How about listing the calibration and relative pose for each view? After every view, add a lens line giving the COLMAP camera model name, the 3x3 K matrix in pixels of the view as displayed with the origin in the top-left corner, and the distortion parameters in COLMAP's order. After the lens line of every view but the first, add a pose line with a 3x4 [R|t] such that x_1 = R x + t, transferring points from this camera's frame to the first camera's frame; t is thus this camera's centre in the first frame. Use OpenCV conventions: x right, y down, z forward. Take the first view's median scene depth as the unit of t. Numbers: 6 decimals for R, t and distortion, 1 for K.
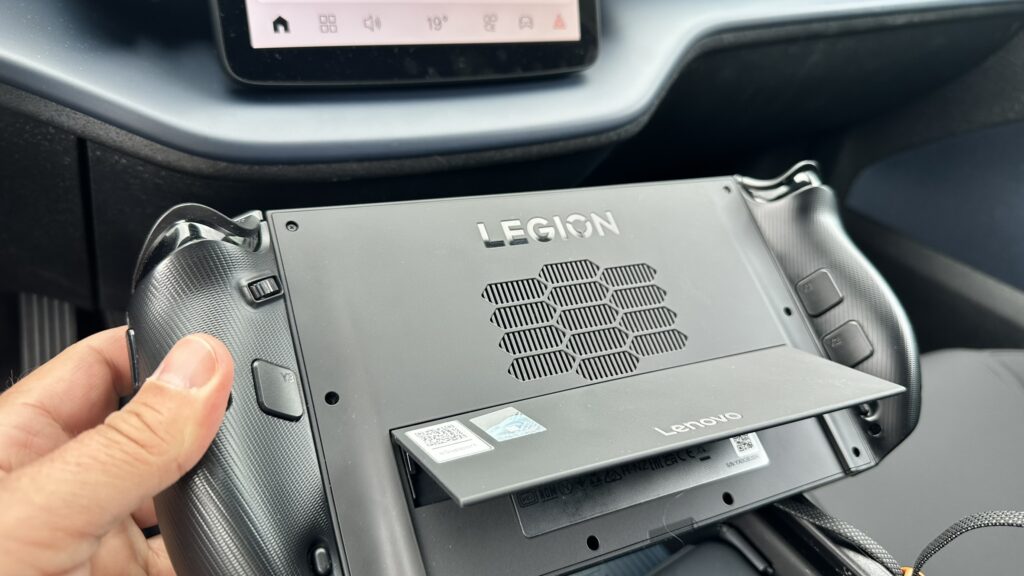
lens RADIAL K [[736.3, 0, 502.9], [0, 736.3, 279.5], [0, 0, 1]] dist [0.036403, -0.083969]
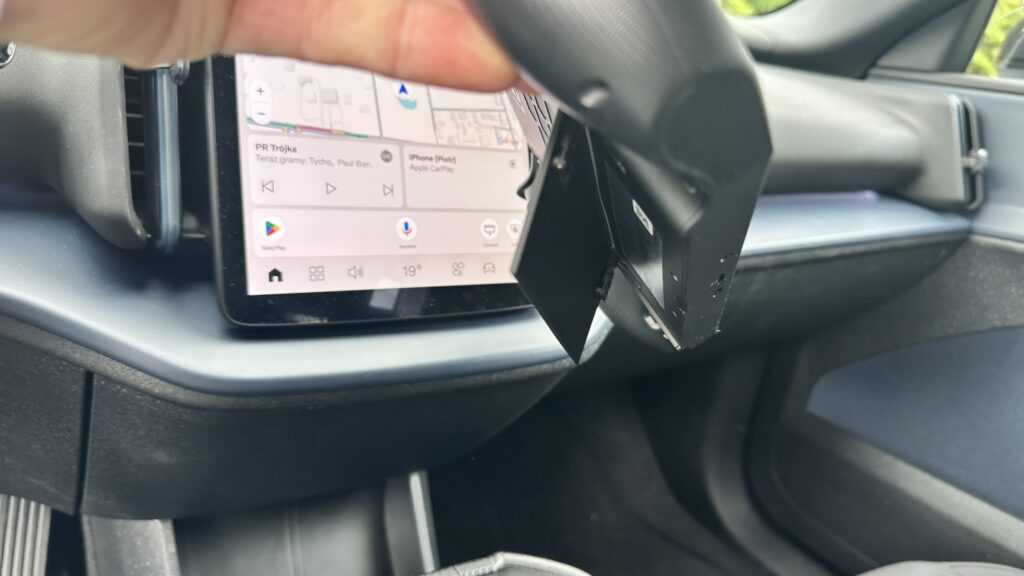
lens RADIAL K [[731.9, 0, 512.0], [0, 731.9, 288.0], [0, 0, 1]] dist [0.047452, -0.098755]
pose [[0.999574, 0.021145, 0.020108, 0.049145], [-0.015895, 0.972473, -0.232475, -0.054177], [-0.024470, 0.232056, 0.972395, -0.133185]]
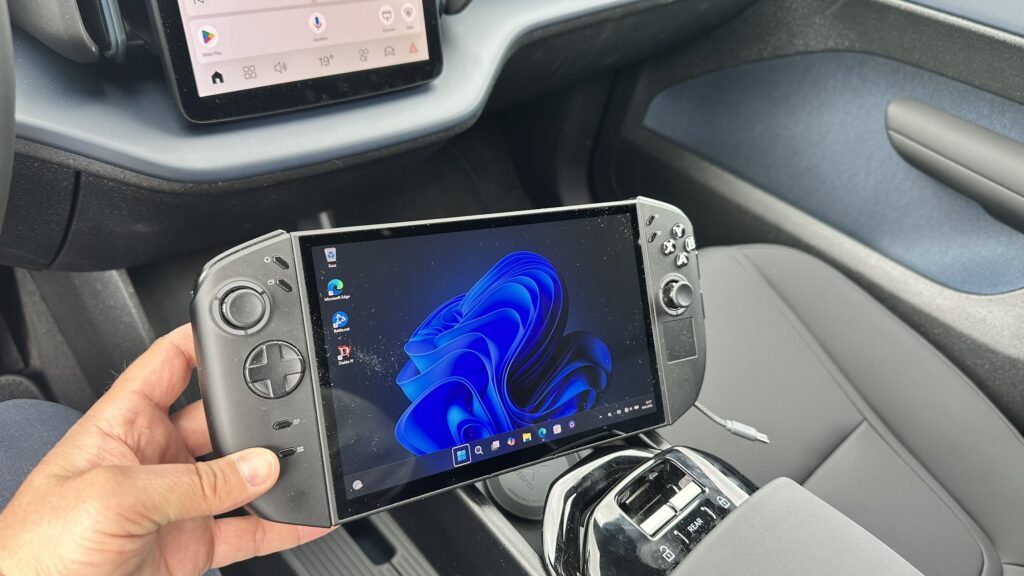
lens RADIAL K [[736.3, 0, 502.9], [0, 736.3, 279.5], [0, 0, 1]] dist [0.036403, -0.083969]
pose [[0.977660, -0.072248, 0.197384, -0.070491], [0.039470, 0.985468, 0.165211, -0.165082], [-0.206451, -0.153729, 0.966305, -0.477604]]
